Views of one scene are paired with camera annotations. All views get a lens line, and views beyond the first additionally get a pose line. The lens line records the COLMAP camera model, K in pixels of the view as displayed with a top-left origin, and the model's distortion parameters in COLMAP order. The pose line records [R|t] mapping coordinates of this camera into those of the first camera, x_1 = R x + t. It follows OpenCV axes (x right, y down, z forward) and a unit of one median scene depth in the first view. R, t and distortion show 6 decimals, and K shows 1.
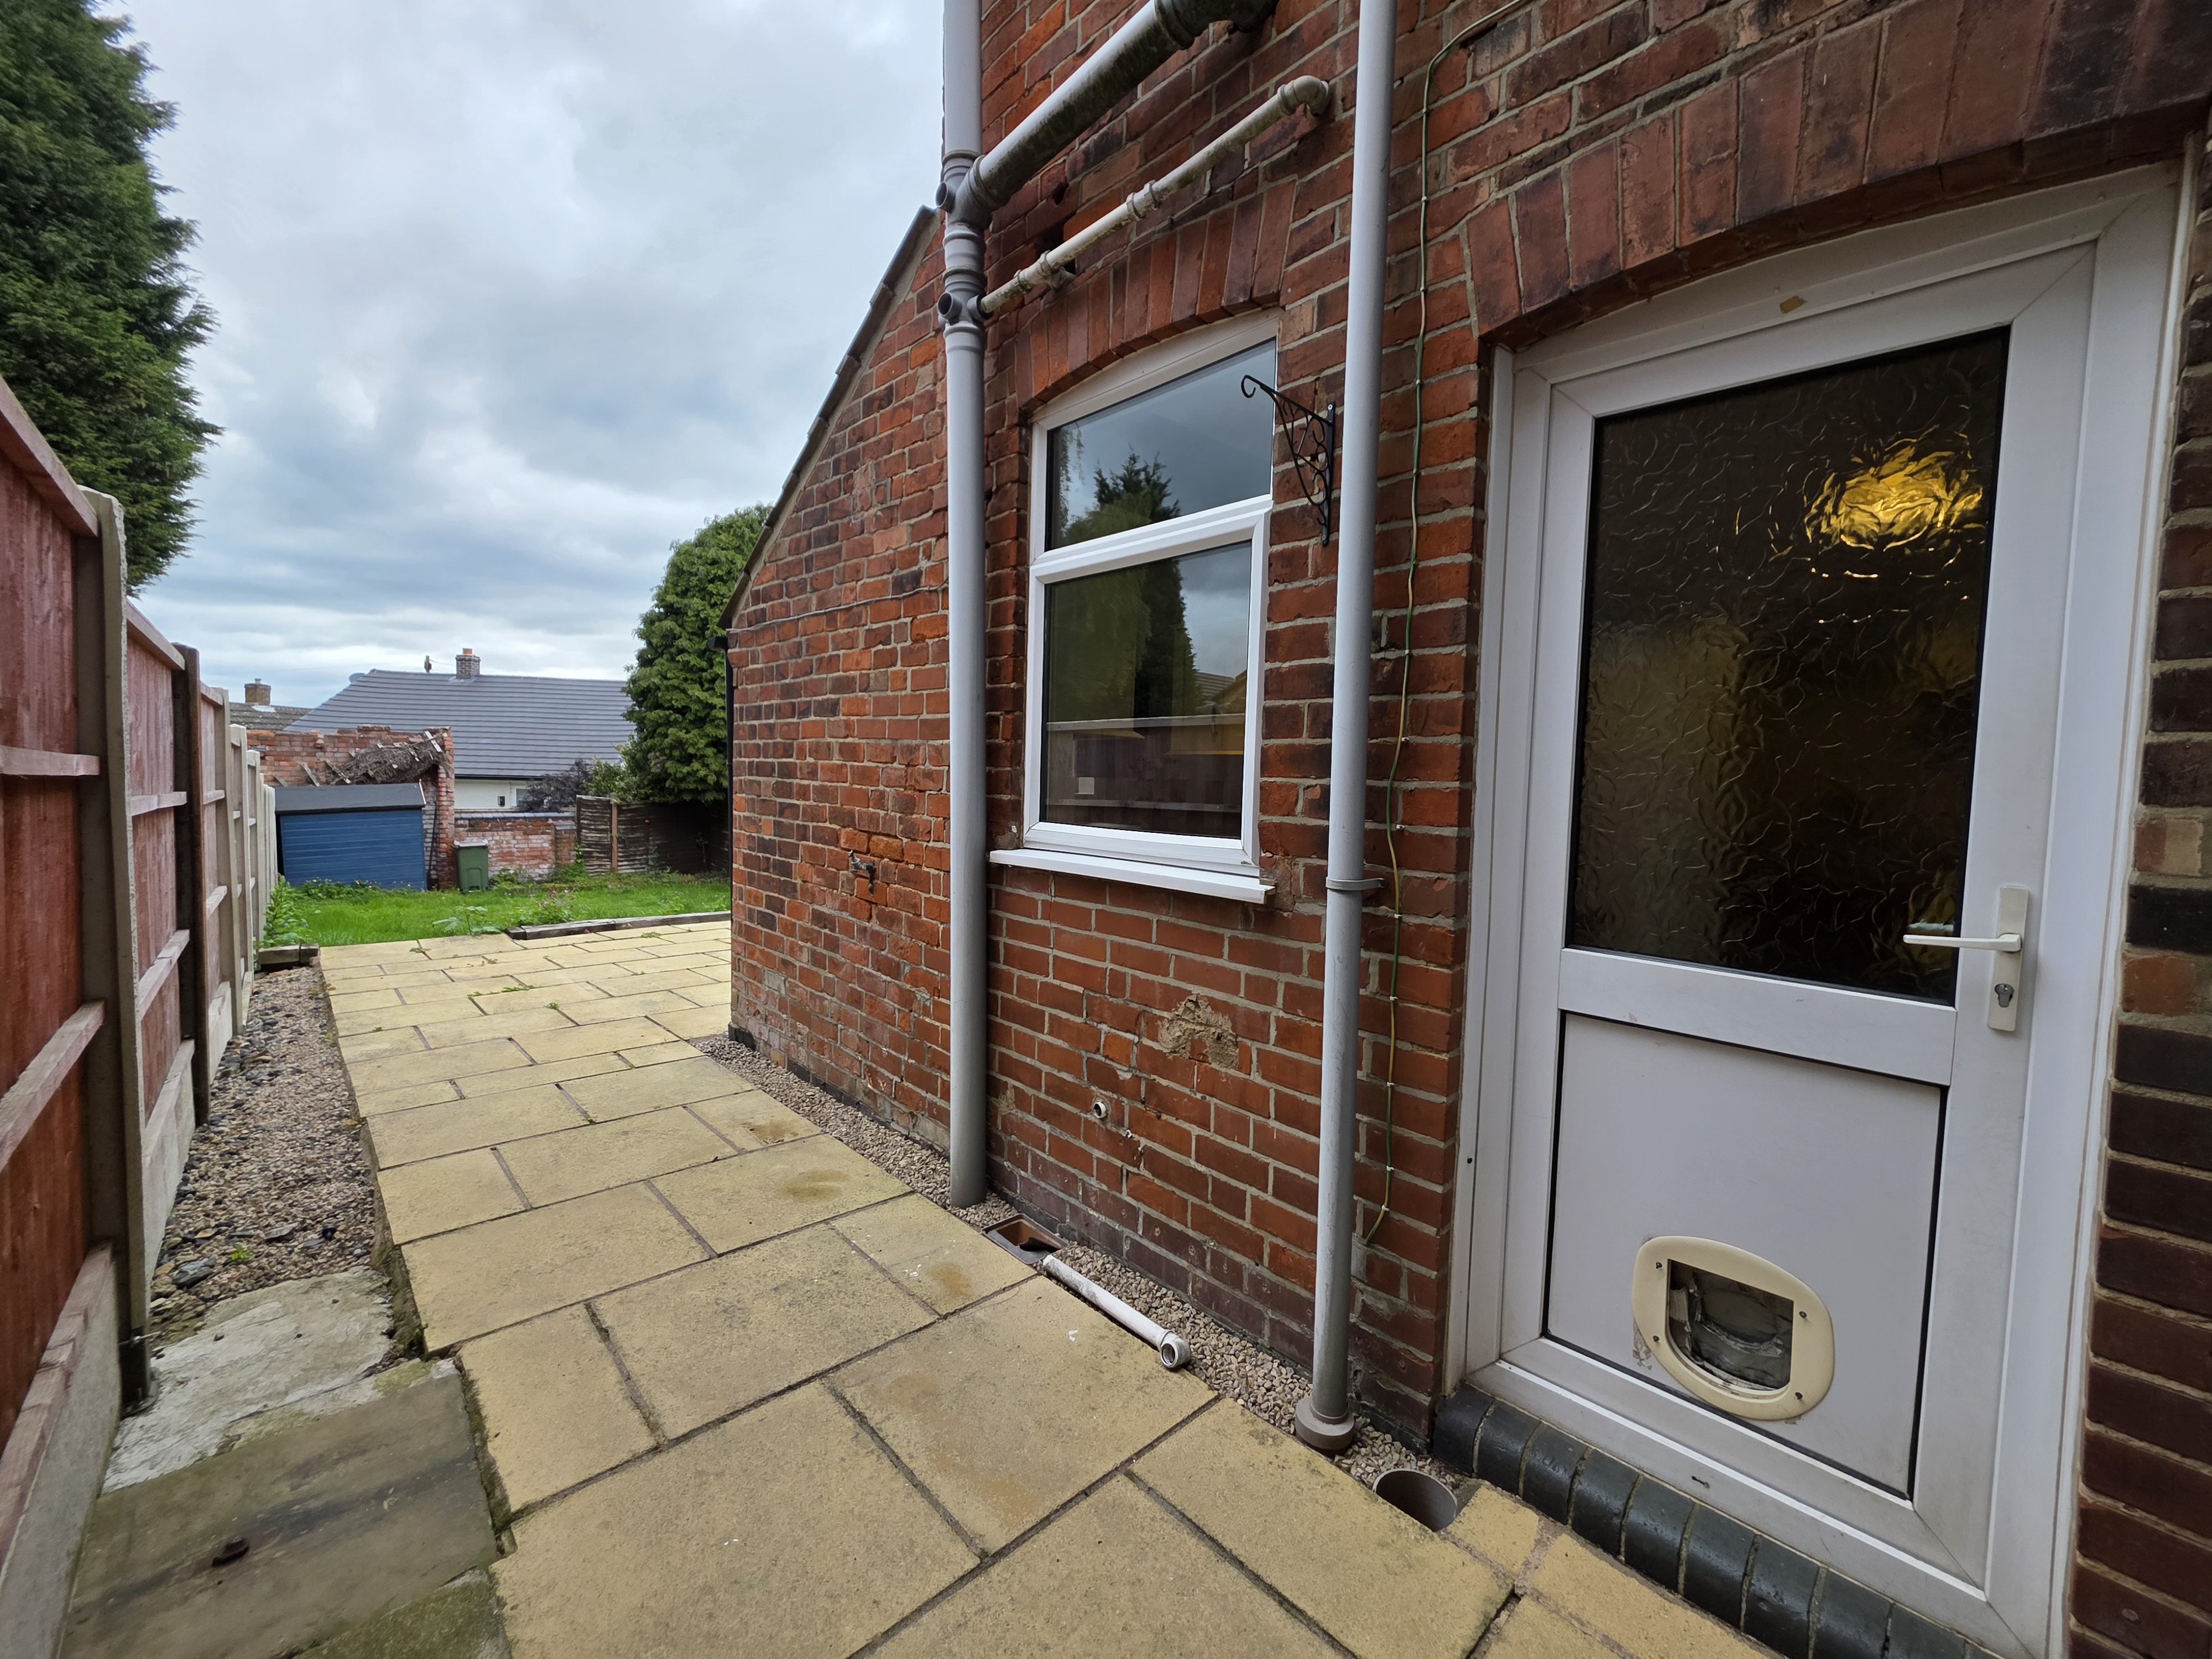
lens RADIAL K [[881.0, 0, 1110.3], [0, 881.0, 834.5], [0, 0, 1]] dist [-0.009357, -0.000058]
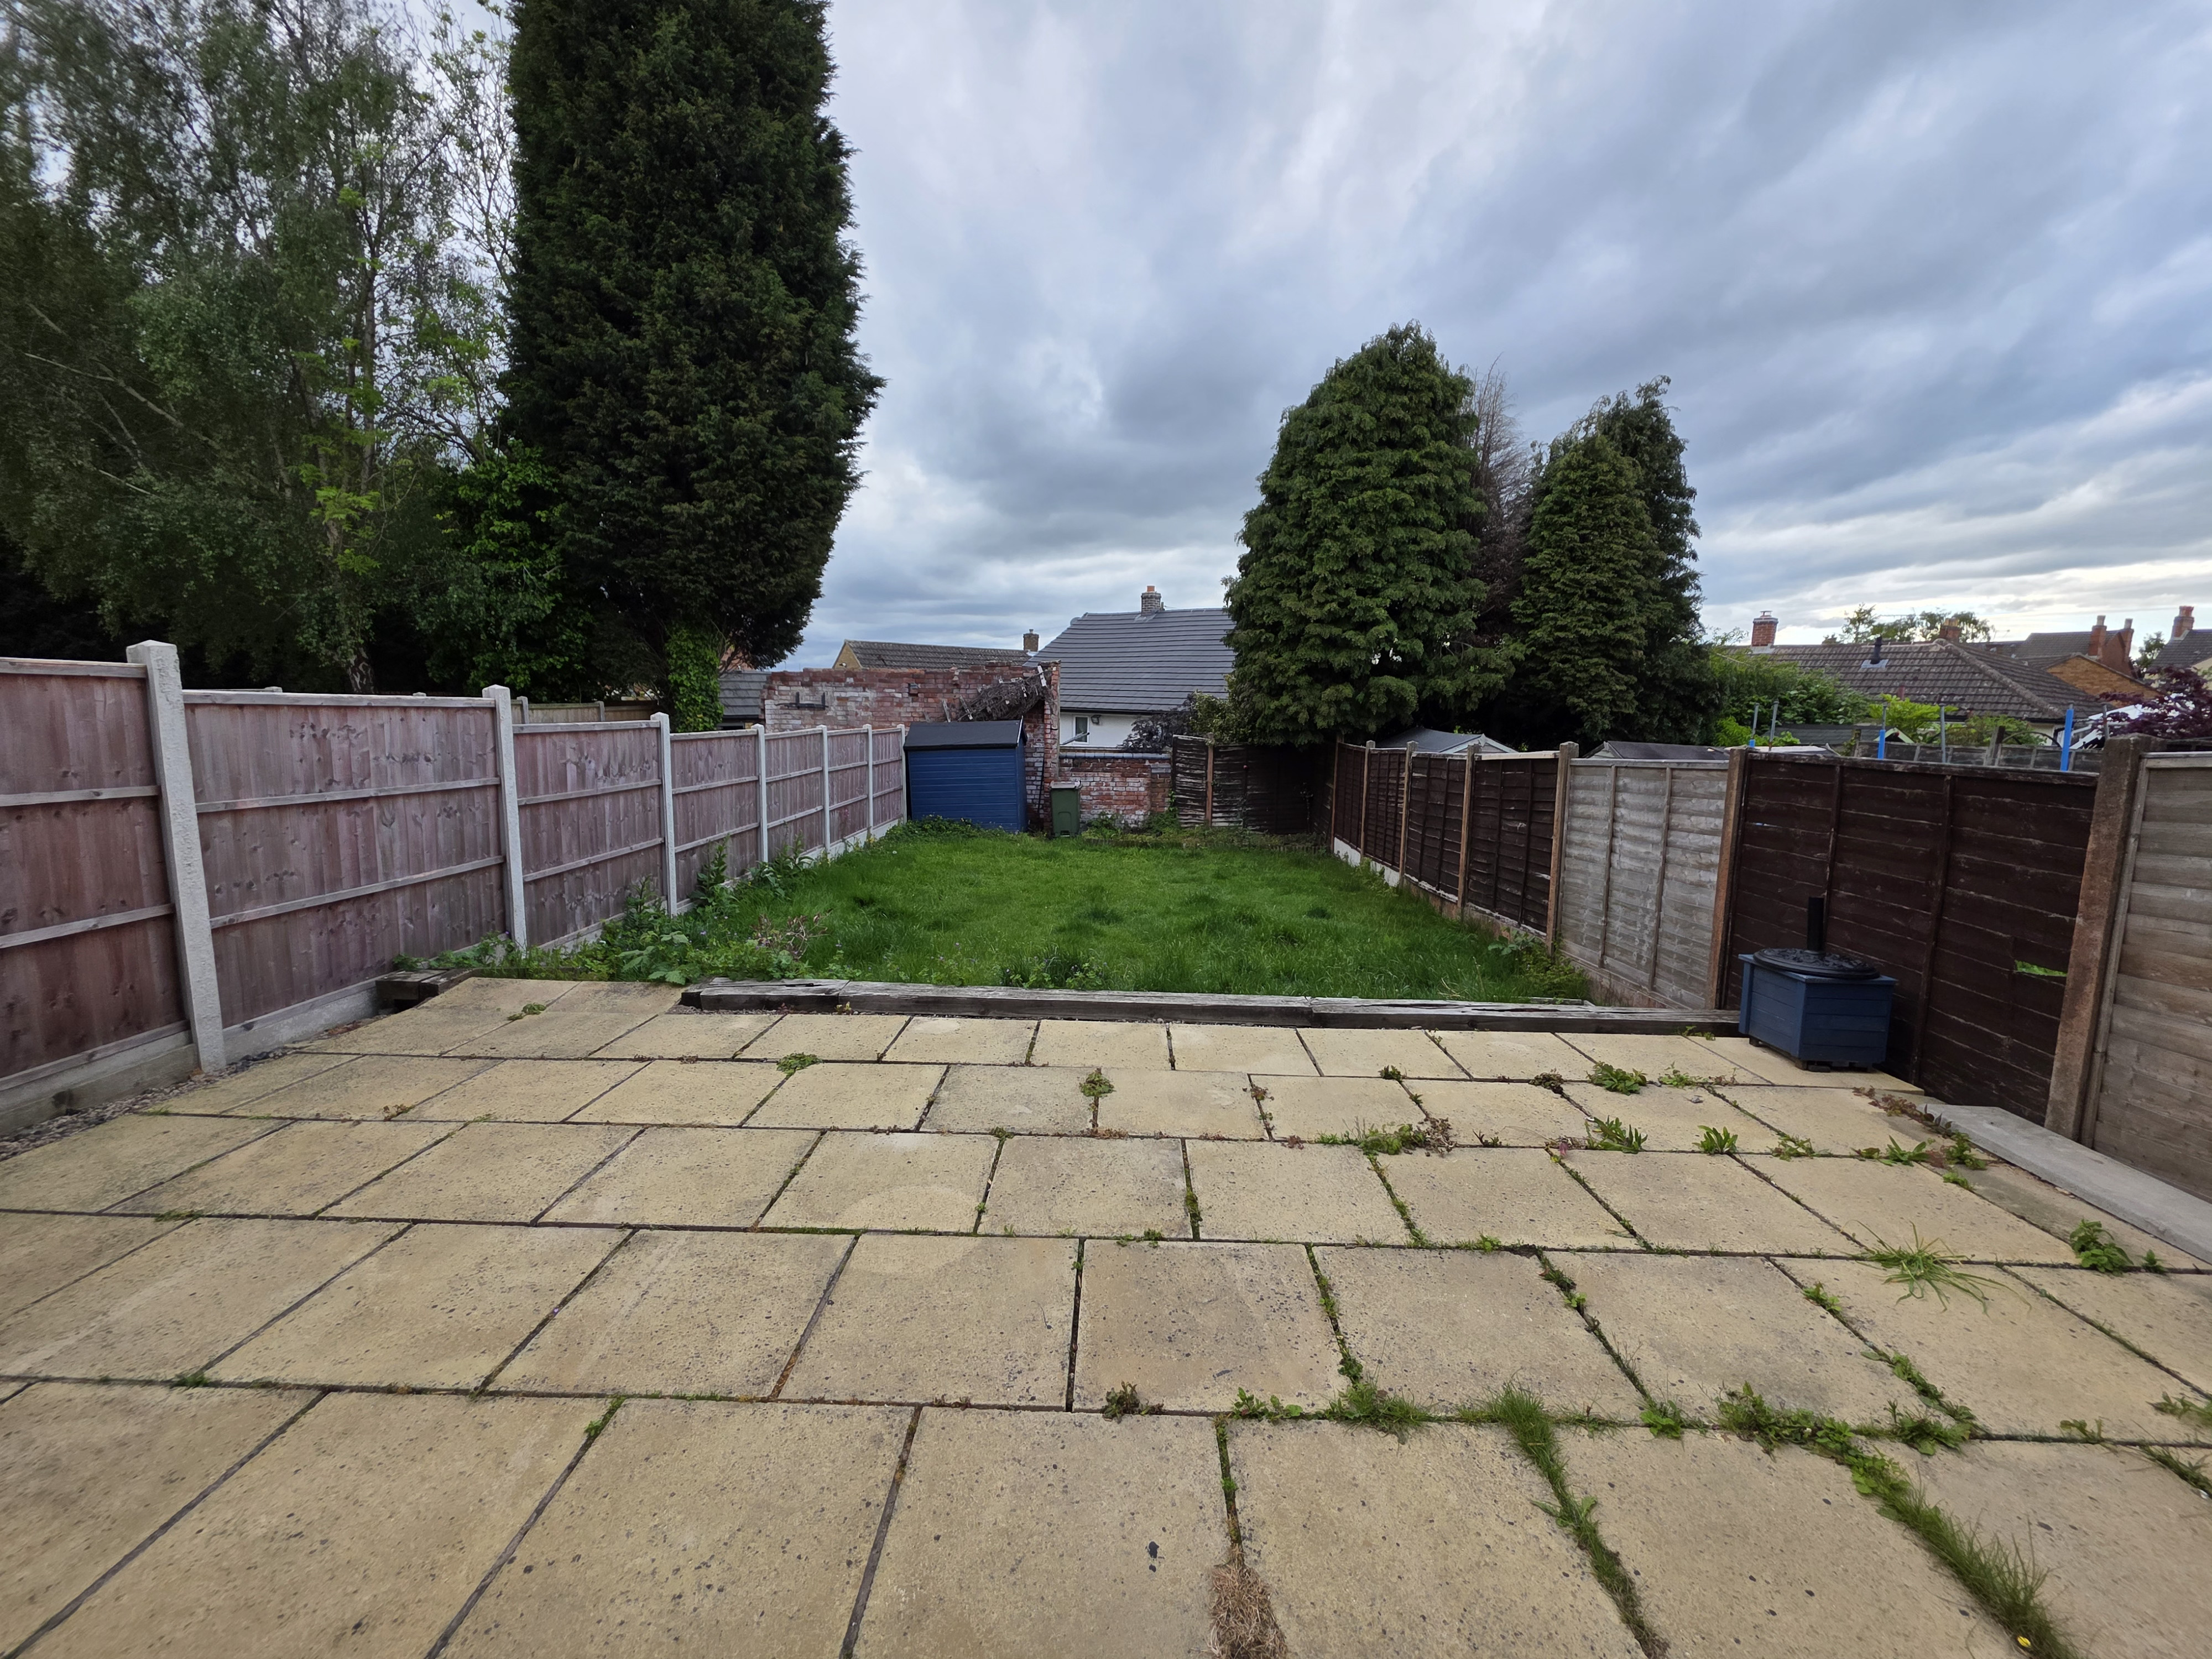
lens RADIAL K [[881.0, 0, 1110.3], [0, 881.0, 834.5], [0, 0, 1]] dist [-0.009357, -0.000058]
pose [[0.711357, 0.098682, -0.695869, -0.030393], [-0.045706, 0.994493, 0.094306, -0.026145], [0.701343, -0.035280, 0.711950, 0.335003]]
